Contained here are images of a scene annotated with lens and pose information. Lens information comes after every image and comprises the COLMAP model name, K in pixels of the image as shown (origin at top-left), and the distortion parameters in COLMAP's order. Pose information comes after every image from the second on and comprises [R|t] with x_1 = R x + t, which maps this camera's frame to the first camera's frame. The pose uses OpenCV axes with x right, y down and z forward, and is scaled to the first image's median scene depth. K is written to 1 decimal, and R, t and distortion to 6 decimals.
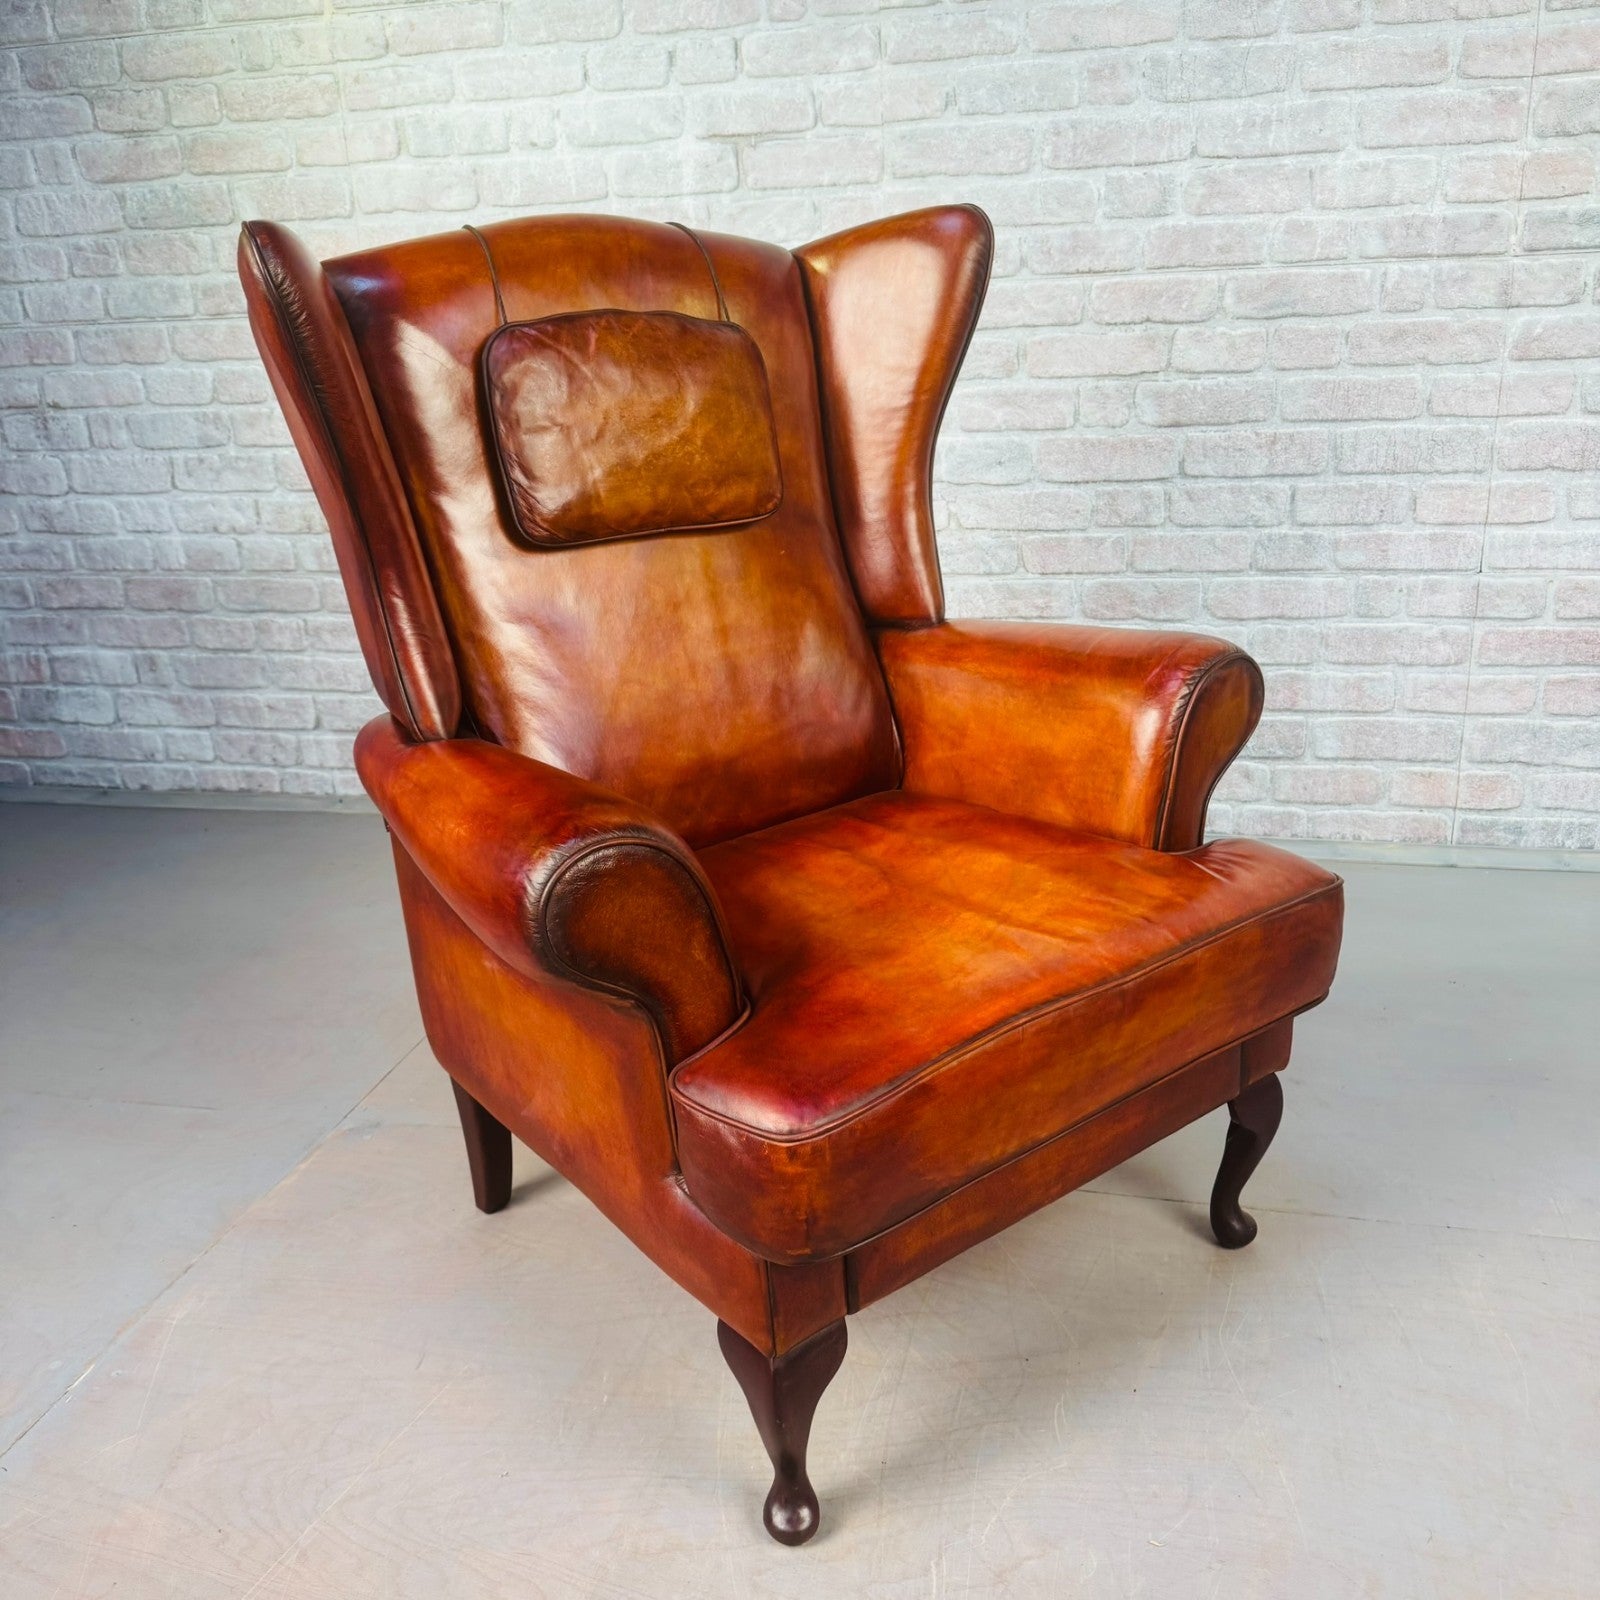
lens RADIAL K [[1566.5, 0, 777.1], [0, 1566.5, 851.7], [0, 0, 1]] dist [0.005066, -0.019654]
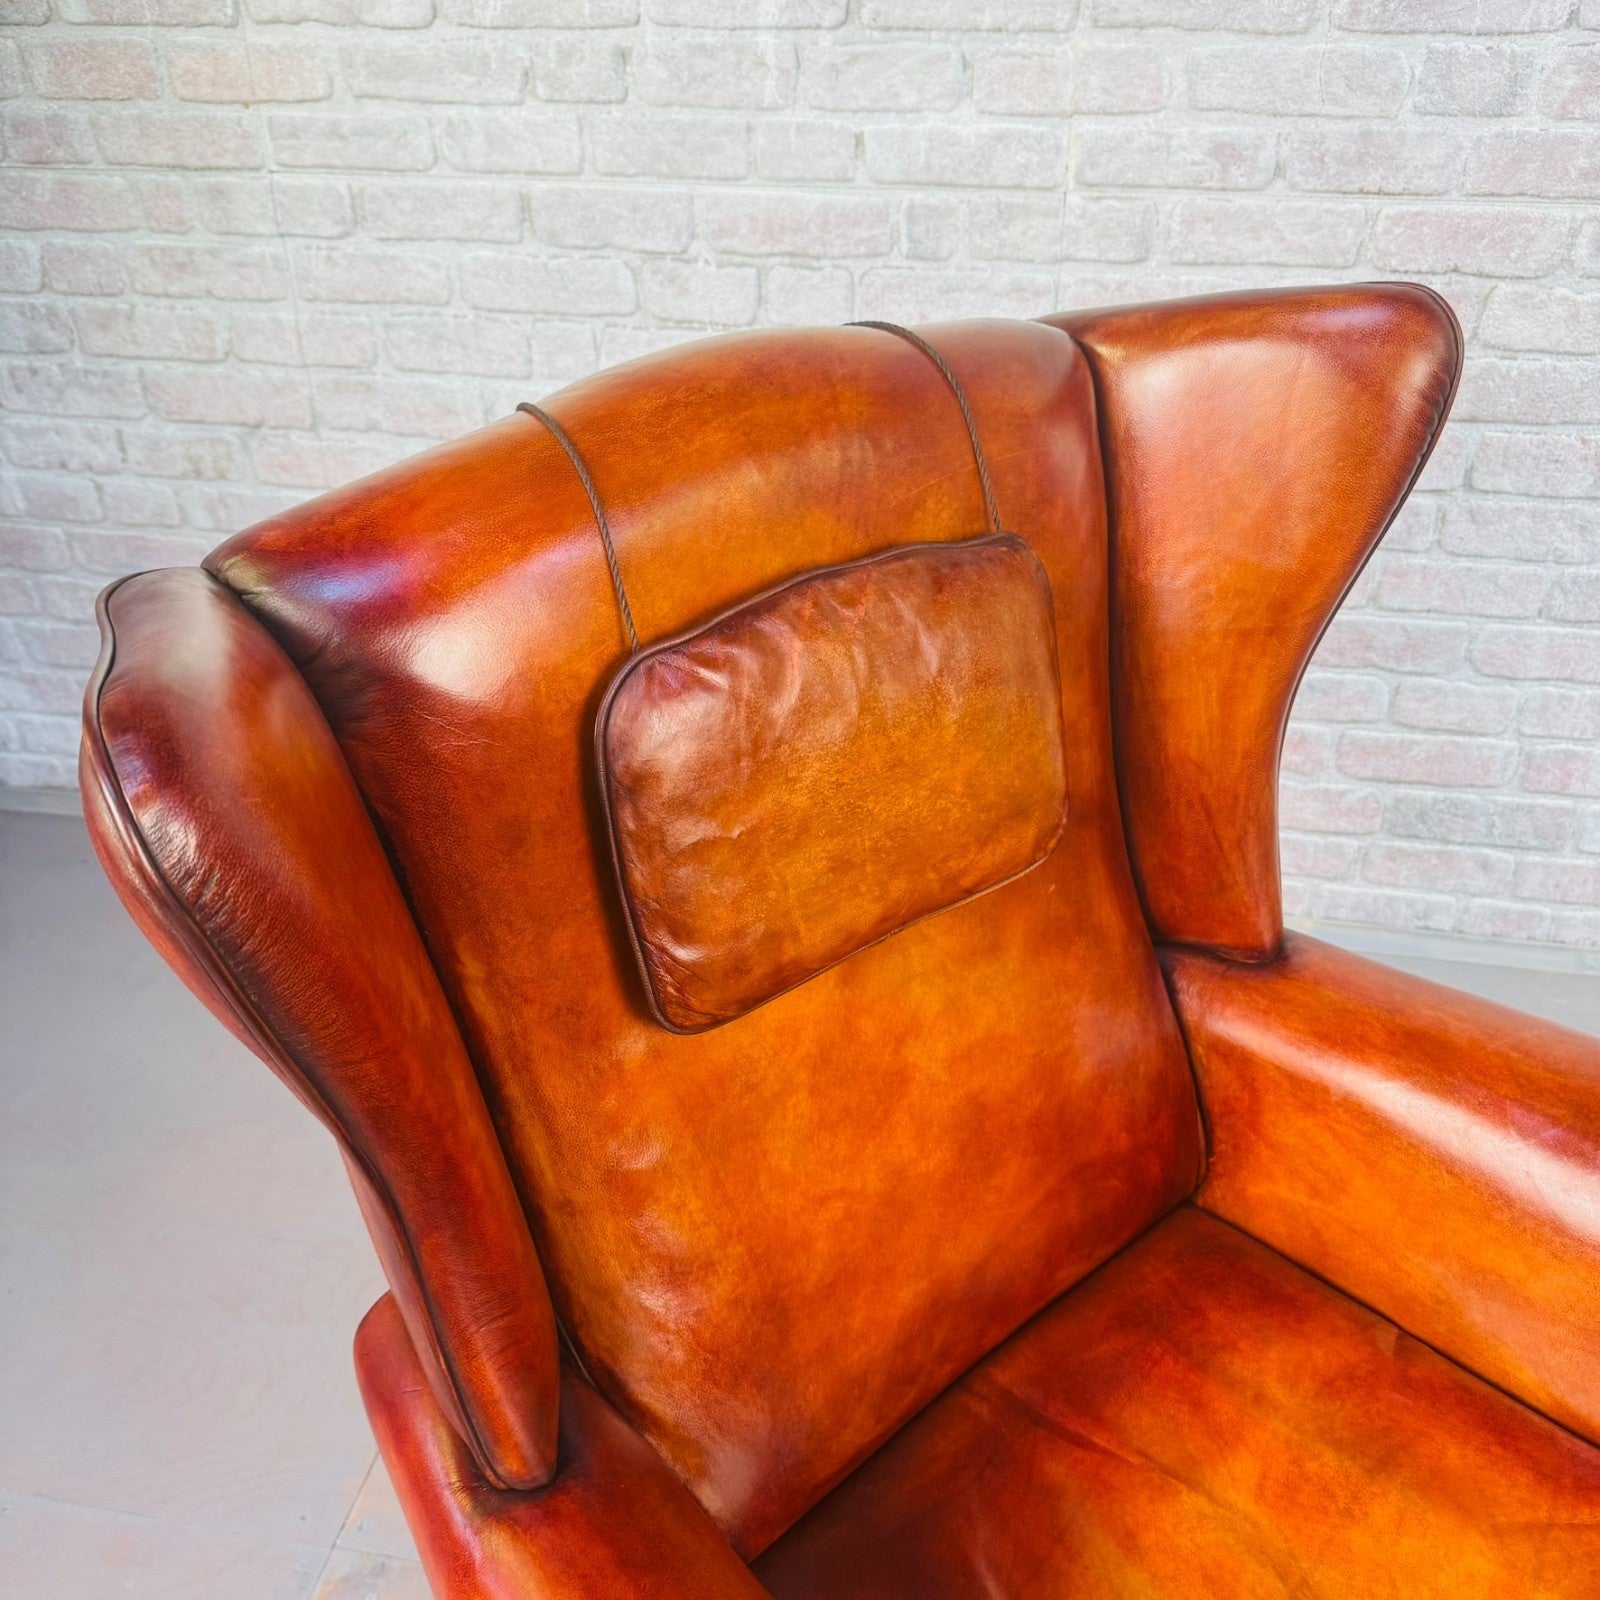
lens RADIAL K [[1566.5, 0, 777.1], [0, 1566.5, 851.7], [0, 0, 1]] dist [0.005066, -0.019654]
pose [[0.997686, -0.007316, 0.067602, -0.096771], [-0.008119, 0.974265, 0.225257, -0.227694], [-0.067511, -0.225285, 0.971951, 0.283695]]
